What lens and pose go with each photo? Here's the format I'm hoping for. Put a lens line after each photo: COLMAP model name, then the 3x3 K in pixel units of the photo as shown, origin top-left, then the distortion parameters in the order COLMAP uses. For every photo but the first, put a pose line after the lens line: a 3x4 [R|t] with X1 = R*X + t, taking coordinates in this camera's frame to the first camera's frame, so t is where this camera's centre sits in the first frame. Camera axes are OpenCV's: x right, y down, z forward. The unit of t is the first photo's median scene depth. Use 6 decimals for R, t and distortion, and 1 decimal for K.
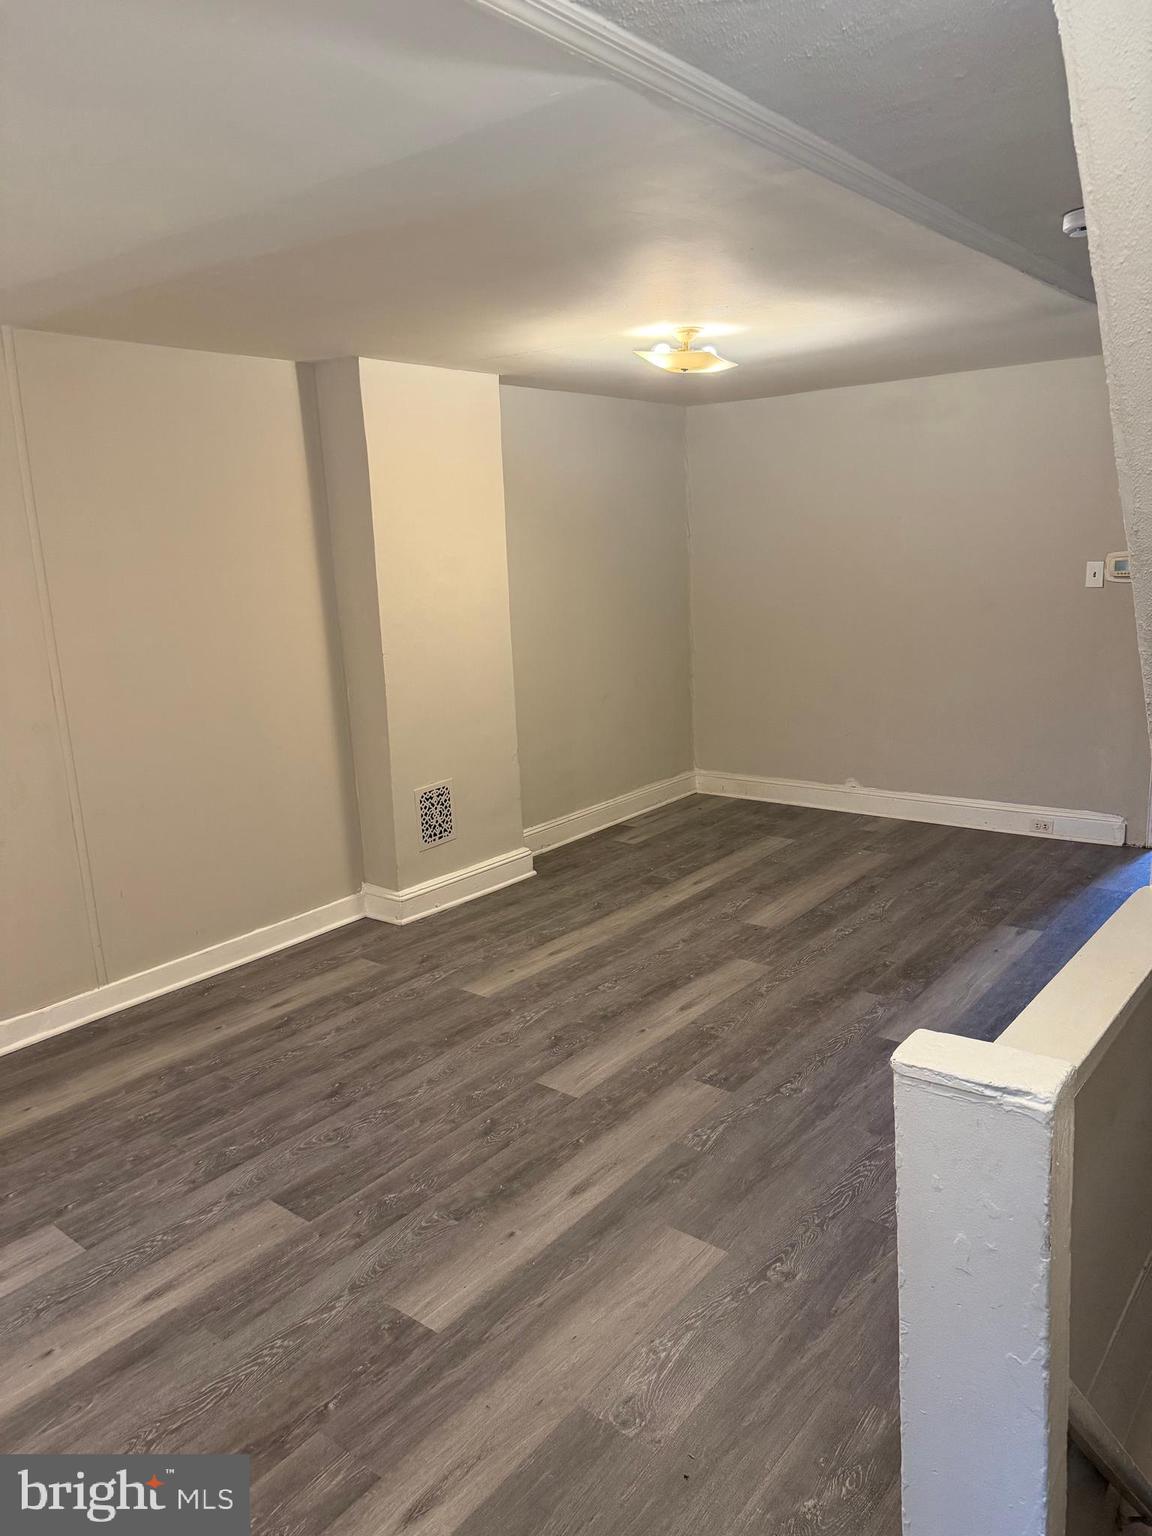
lens RADIAL K [[1093.2, 0, 576.0], [0, 1093.2, 768.0], [0, 0, 1]] dist [0.224357, -0.393875]
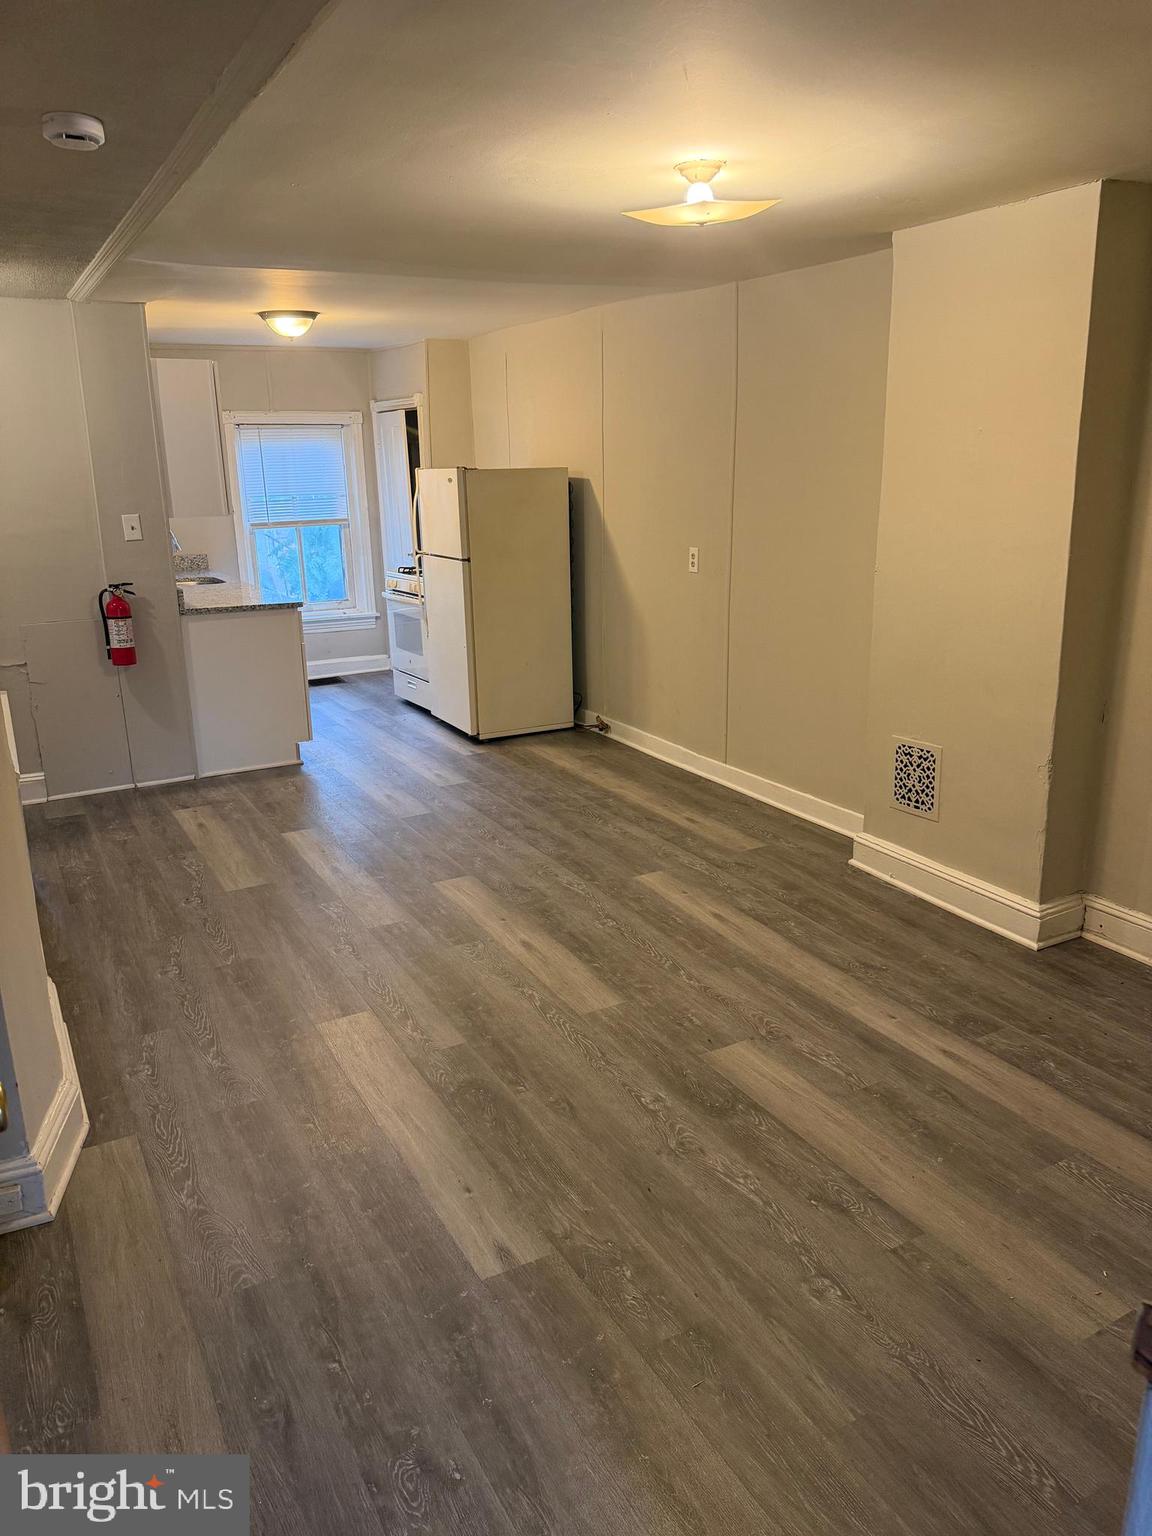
lens RADIAL K [[1093.2, 0, 576.0], [0, 1093.2, 768.0], [0, 0, 1]] dist [0.224357, -0.393875]
pose [[-0.393516, 0.295536, -0.870519, 0.800957], [-0.153402, 0.912533, 0.379145, -0.277652], [0.906429, 0.282739, -0.313761, 1.167433]]
